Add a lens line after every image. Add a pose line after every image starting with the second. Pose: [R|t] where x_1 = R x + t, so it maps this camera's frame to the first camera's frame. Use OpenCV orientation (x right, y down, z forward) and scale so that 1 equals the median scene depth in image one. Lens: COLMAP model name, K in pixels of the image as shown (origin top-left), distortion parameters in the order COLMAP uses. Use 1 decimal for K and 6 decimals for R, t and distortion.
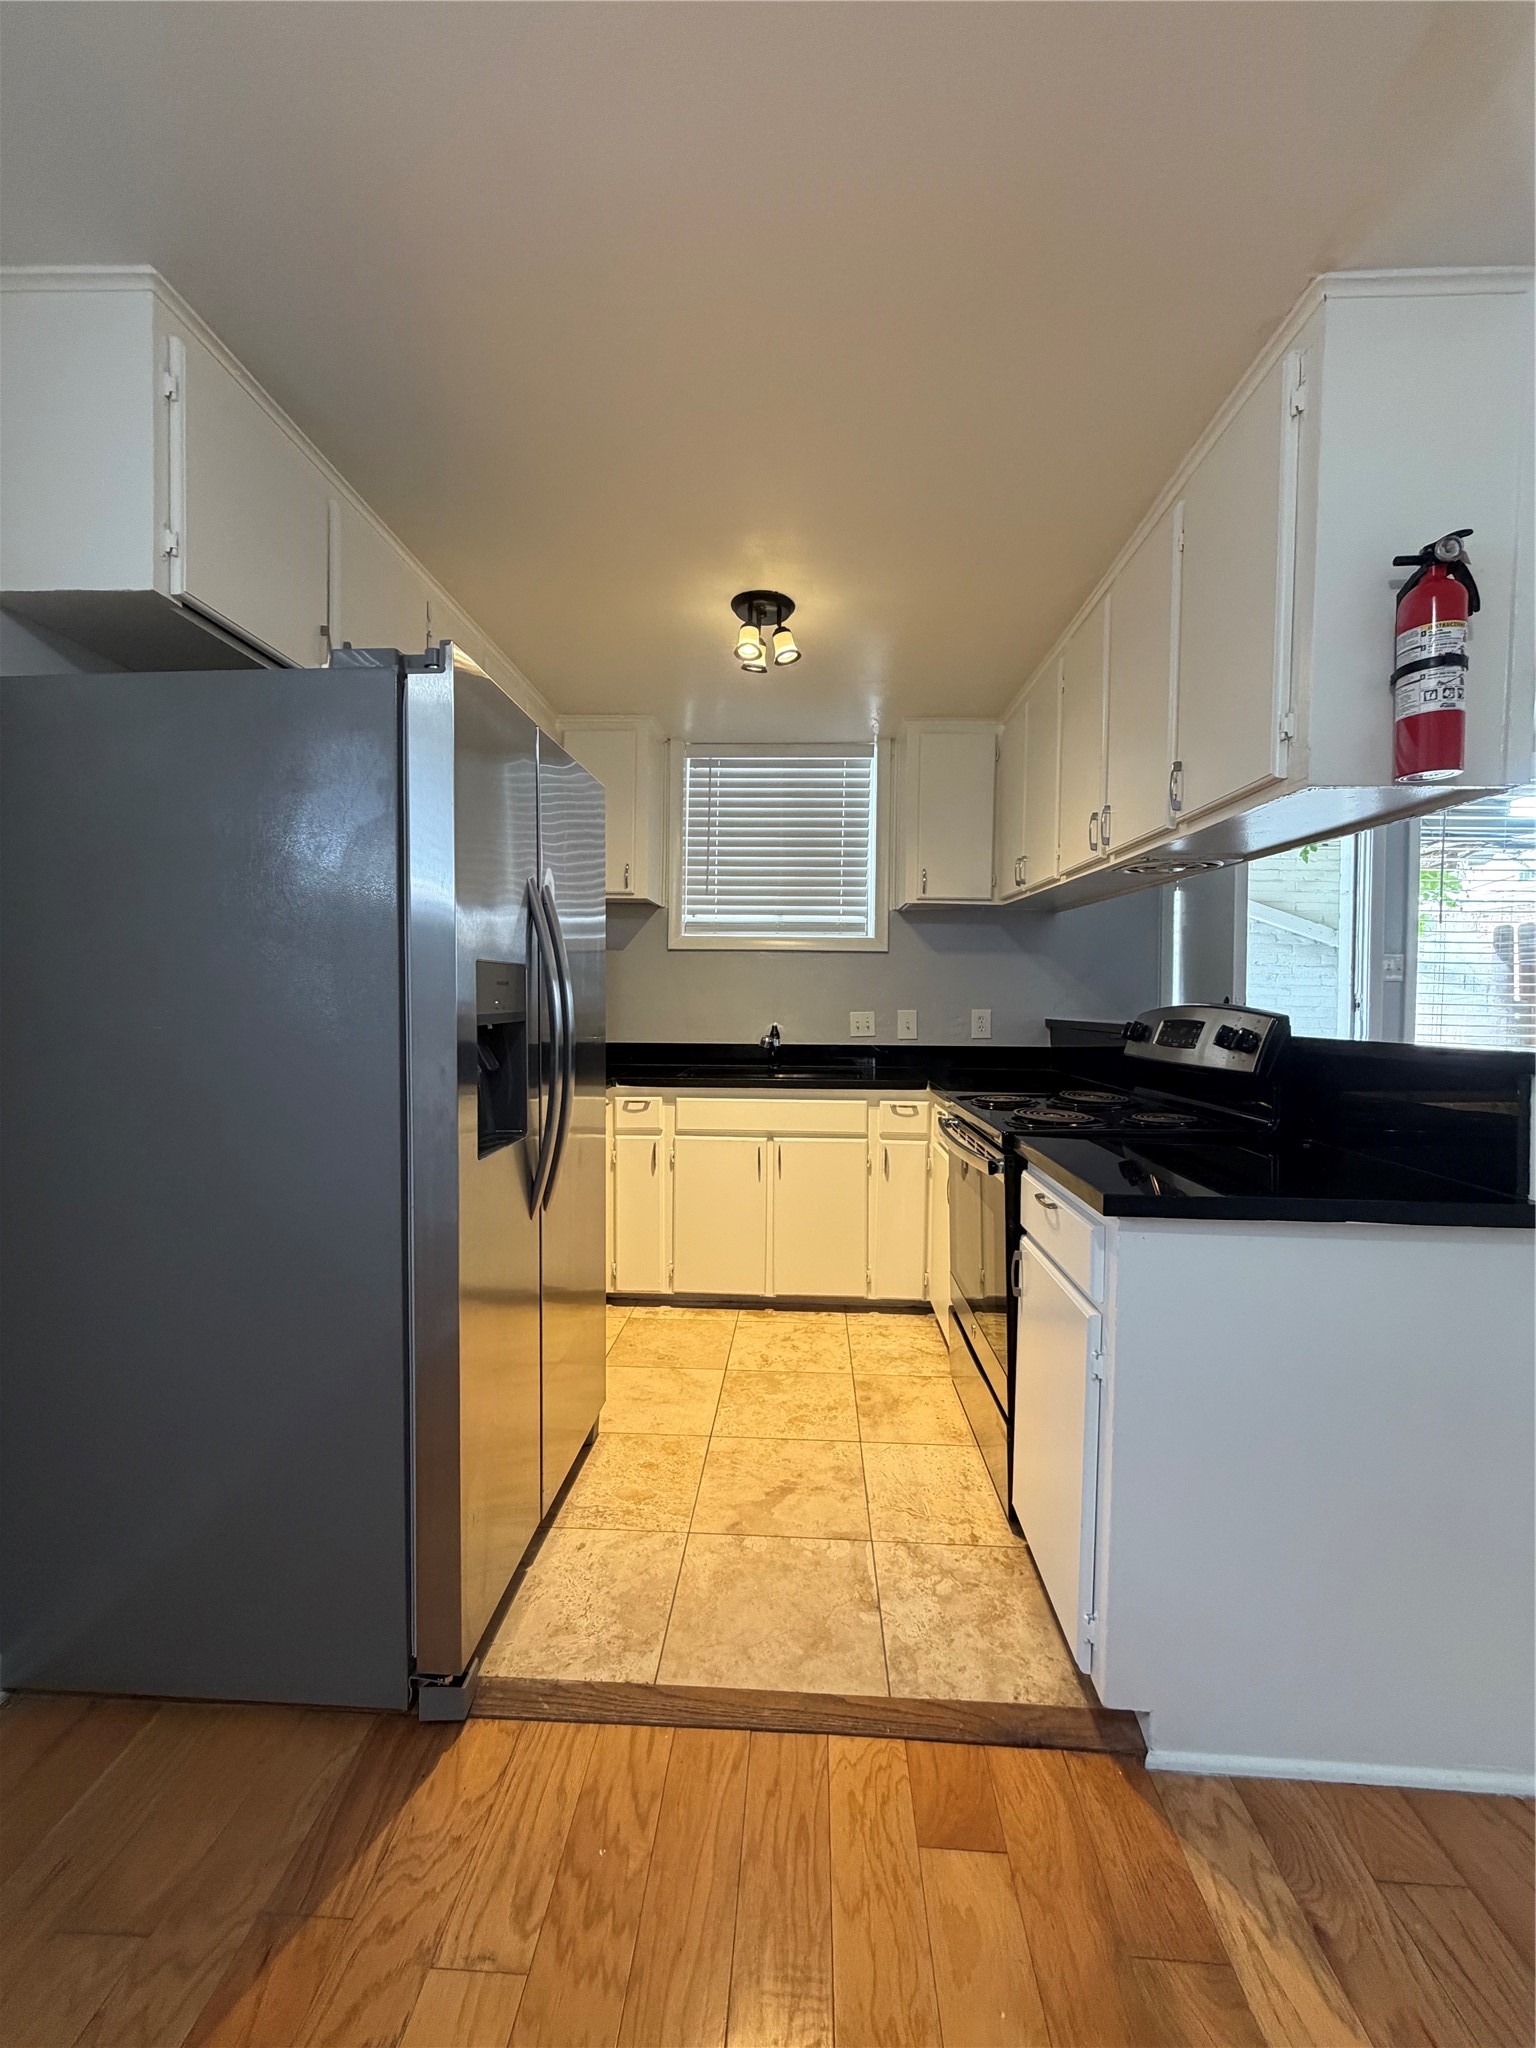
lens RADIAL K [[821.2, 0, 762.1], [0, 821.2, 1022.6], [0, 0, 1]] dist [0.001391, 0.000236]
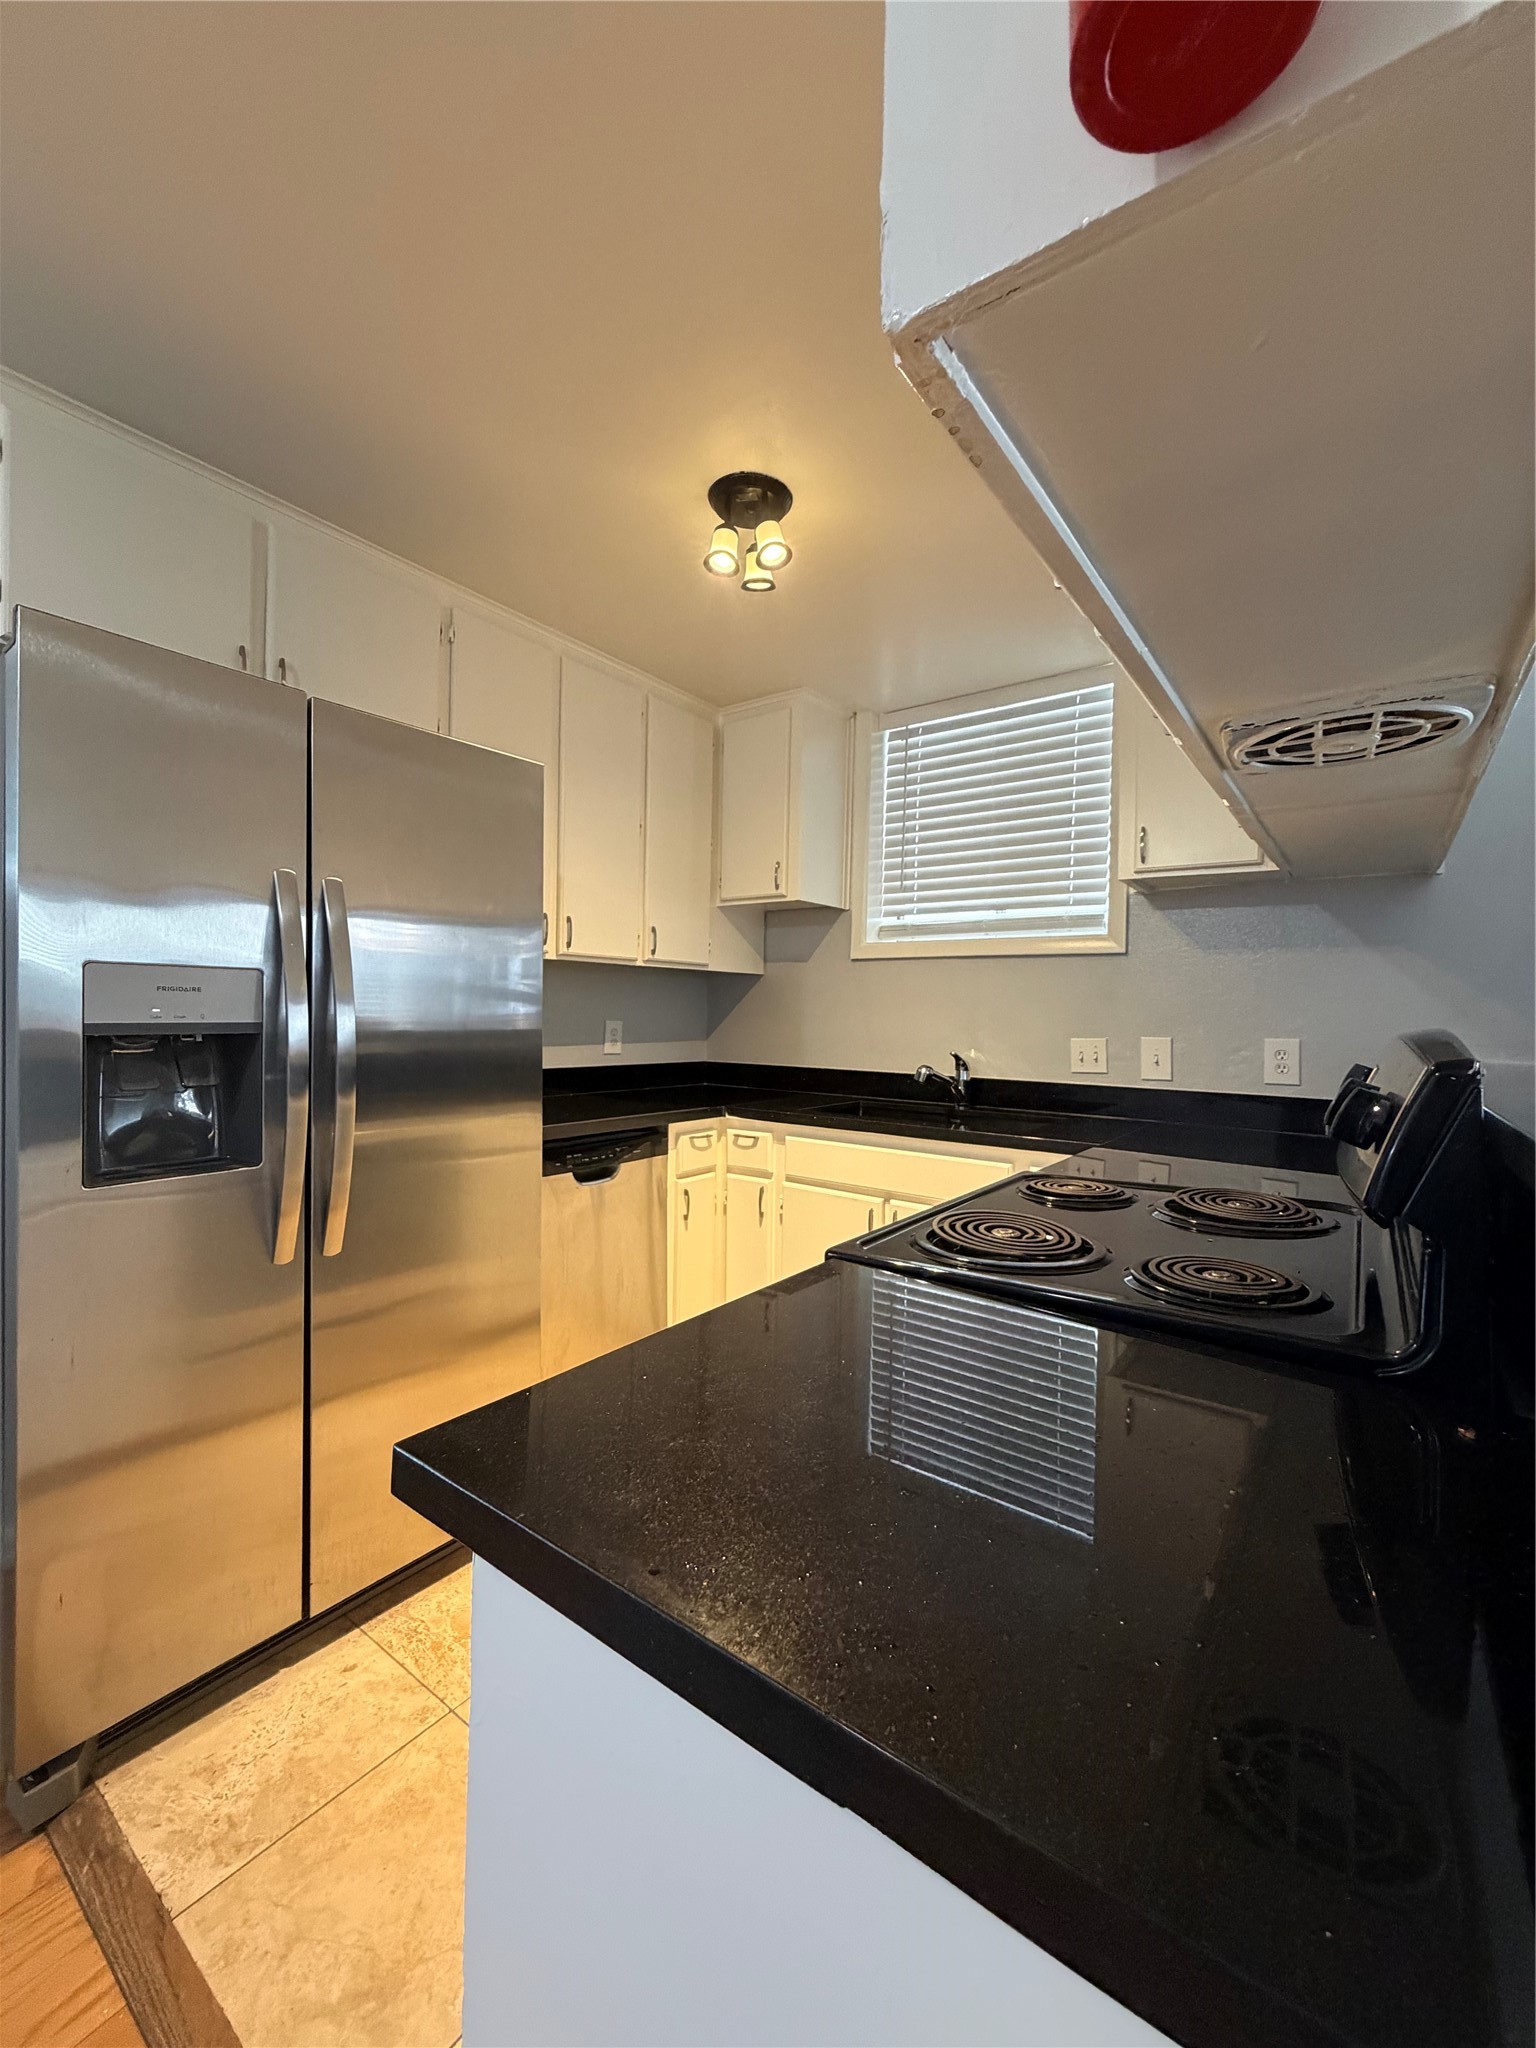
lens RADIAL K [[821.2, 0, 770.5], [0, 821.2, 1023.2], [0, 0, 1]] dist [0.001391, 0.000236]
pose [[0.837175, 0.011251, -0.546820, 0.284727], [-0.027077, 0.999415, -0.020892, -0.003426], [0.546265, 0.032297, 0.836990, 0.253072]]
